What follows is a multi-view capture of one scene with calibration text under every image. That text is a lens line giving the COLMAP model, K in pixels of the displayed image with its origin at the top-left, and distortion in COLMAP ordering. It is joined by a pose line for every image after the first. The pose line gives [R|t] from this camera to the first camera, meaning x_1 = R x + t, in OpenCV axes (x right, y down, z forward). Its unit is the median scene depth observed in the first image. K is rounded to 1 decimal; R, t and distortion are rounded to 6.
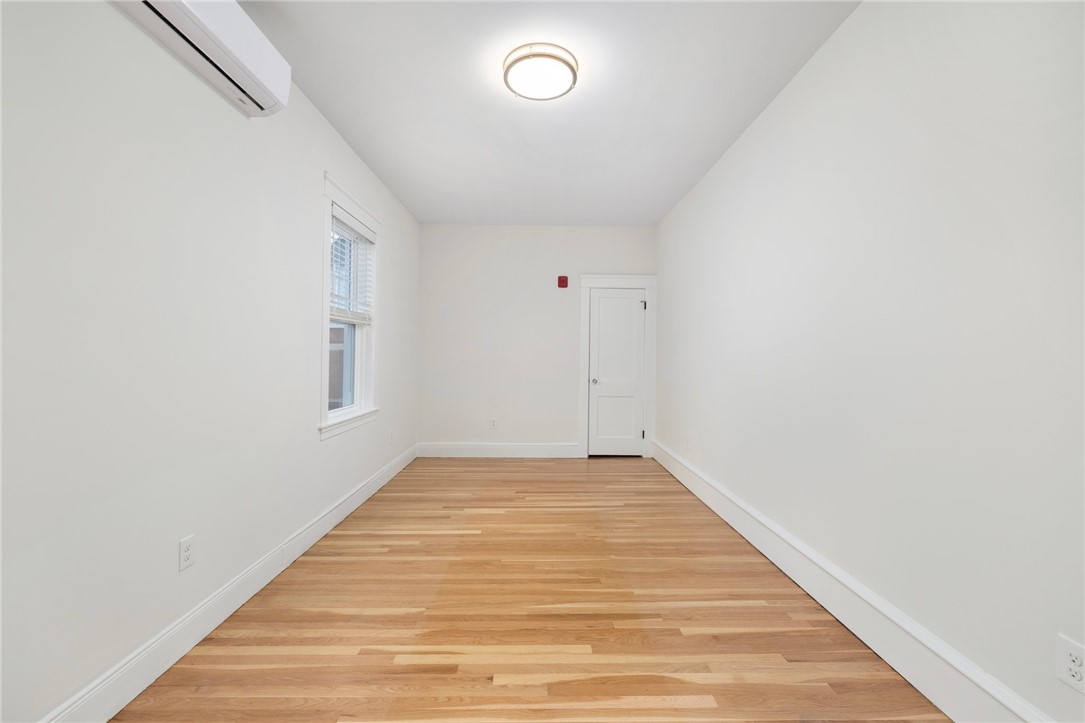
lens RADIAL K [[453.4, 0, 531.9], [0, 453.4, 353.4], [0, 0, 1]] dist [-0.002198, 0.000053]
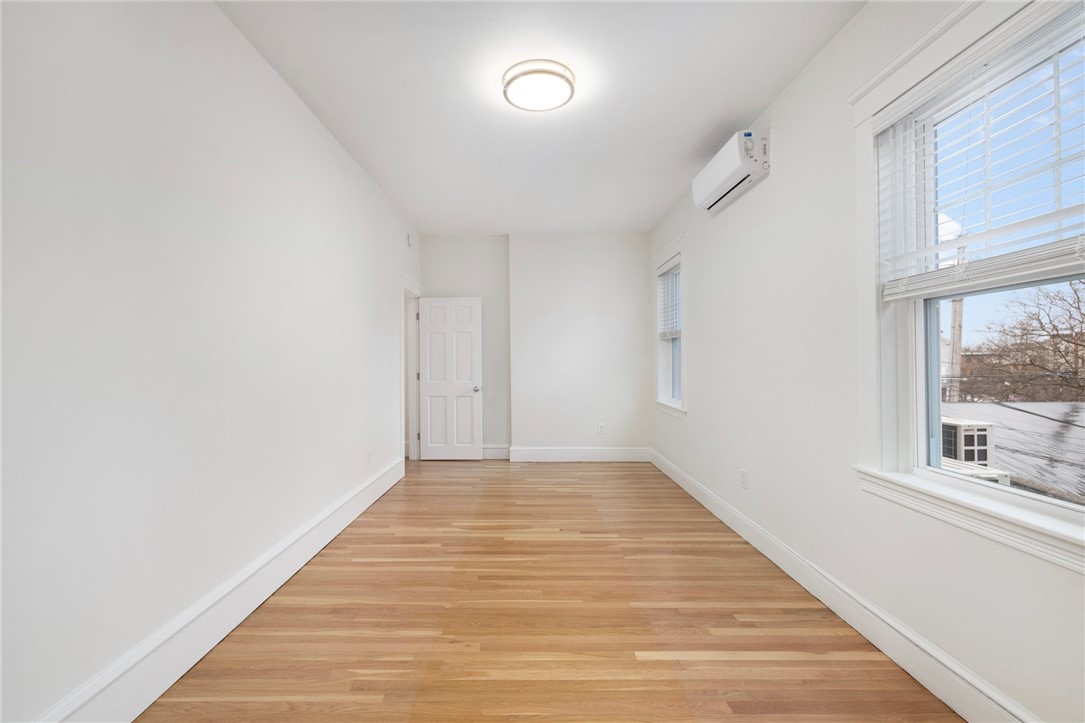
lens RADIAL K [[453.4, 0, 545.4], [0, 453.4, 364.0], [0, 0, 1]] dist [-0.002198, 0.000053]
pose [[-0.998844, -0.007034, -0.047554, 0.048471], [-0.007039, 0.999975, -0.000074, 0.010470], [0.047553, 0.000261, -0.998869, 1.992941]]
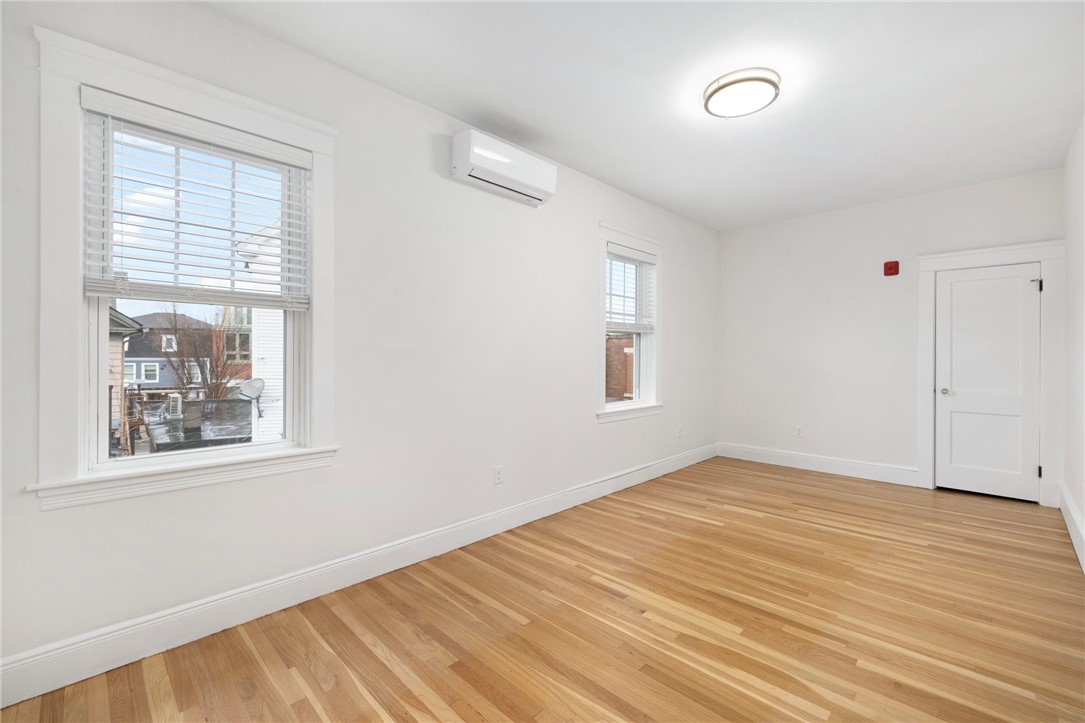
lens RADIAL K [[453.4, 0, 528.3], [0, 453.4, 350.8], [0, 0, 1]] dist [-0.002198, 0.000053]
pose [[0.696929, -0.014218, -0.717000, 0.421748], [0.008015, 0.999895, -0.012037, -0.008561], [0.717096, 0.002643, 0.696970, -0.093292]]
